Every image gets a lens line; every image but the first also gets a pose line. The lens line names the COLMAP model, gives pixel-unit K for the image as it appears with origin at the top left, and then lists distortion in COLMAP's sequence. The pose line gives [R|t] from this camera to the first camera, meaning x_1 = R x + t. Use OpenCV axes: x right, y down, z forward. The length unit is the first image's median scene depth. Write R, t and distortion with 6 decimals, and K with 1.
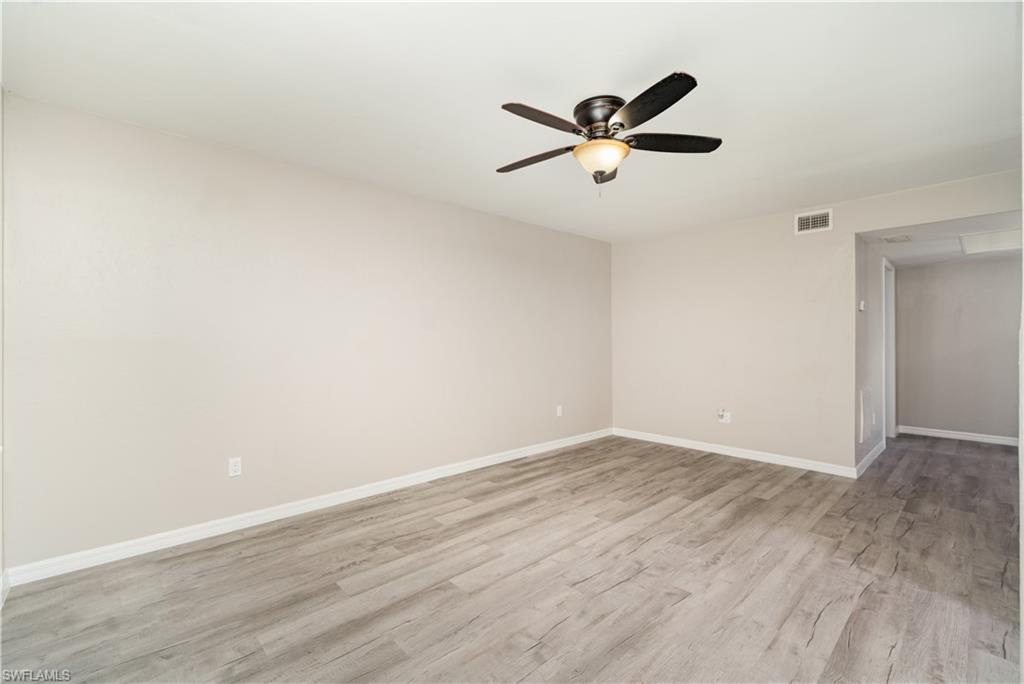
lens RADIAL K [[446.4, 0, 503.6], [0, 446.4, 340.8], [0, 0, 1]] dist [-0.004821, 0.000496]
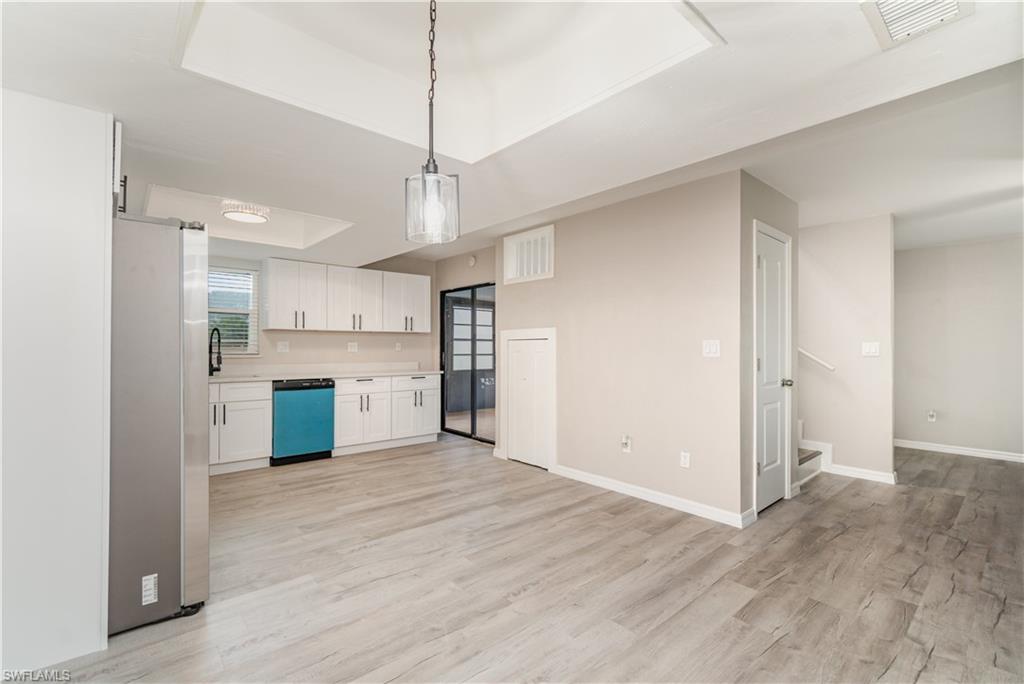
lens RADIAL K [[446.4, 0, 512.1], [0, 446.4, 345.6], [0, 0, 1]] dist [-0.004821, 0.000496]
pose [[-0.999527, -0.001860, 0.030692, 1.453537], [-0.001922, 0.999996, -0.002020, -0.005340], [-0.030688, -0.002078, -0.999527, 1.648953]]
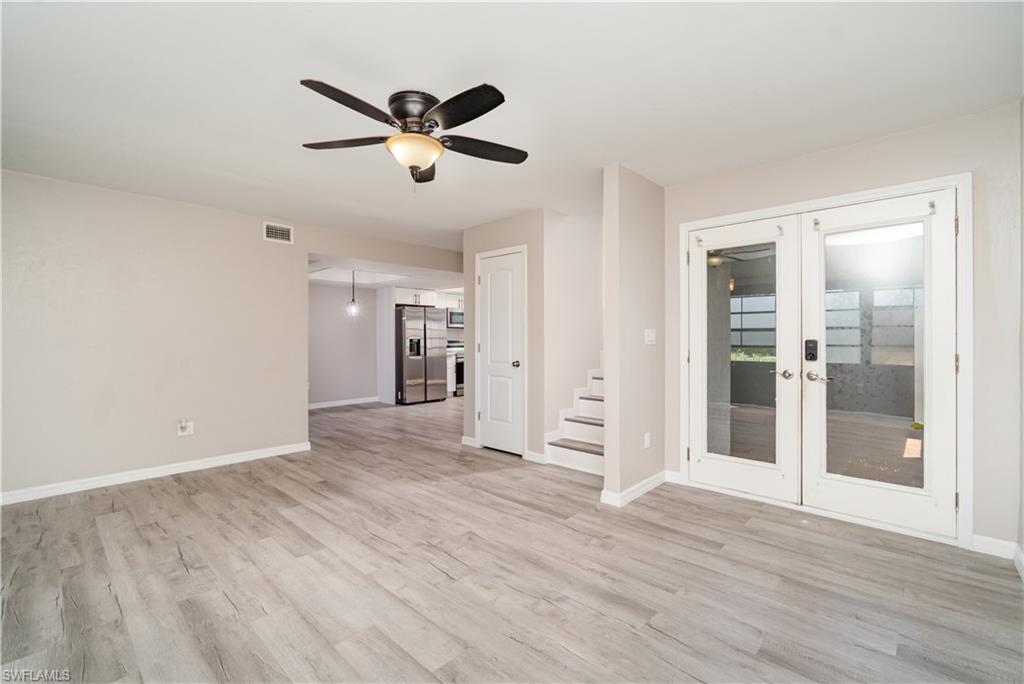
lens RADIAL K [[446.4, 0, 503.8], [0, 446.4, 340.0], [0, 0, 1]] dist [-0.004821, 0.000496]
pose [[-0.066322, -0.002406, 0.997795, -0.593400], [0.004244, 0.999987, 0.002694, 0.001459], [-0.997789, 0.004413, -0.066311, 0.654837]]
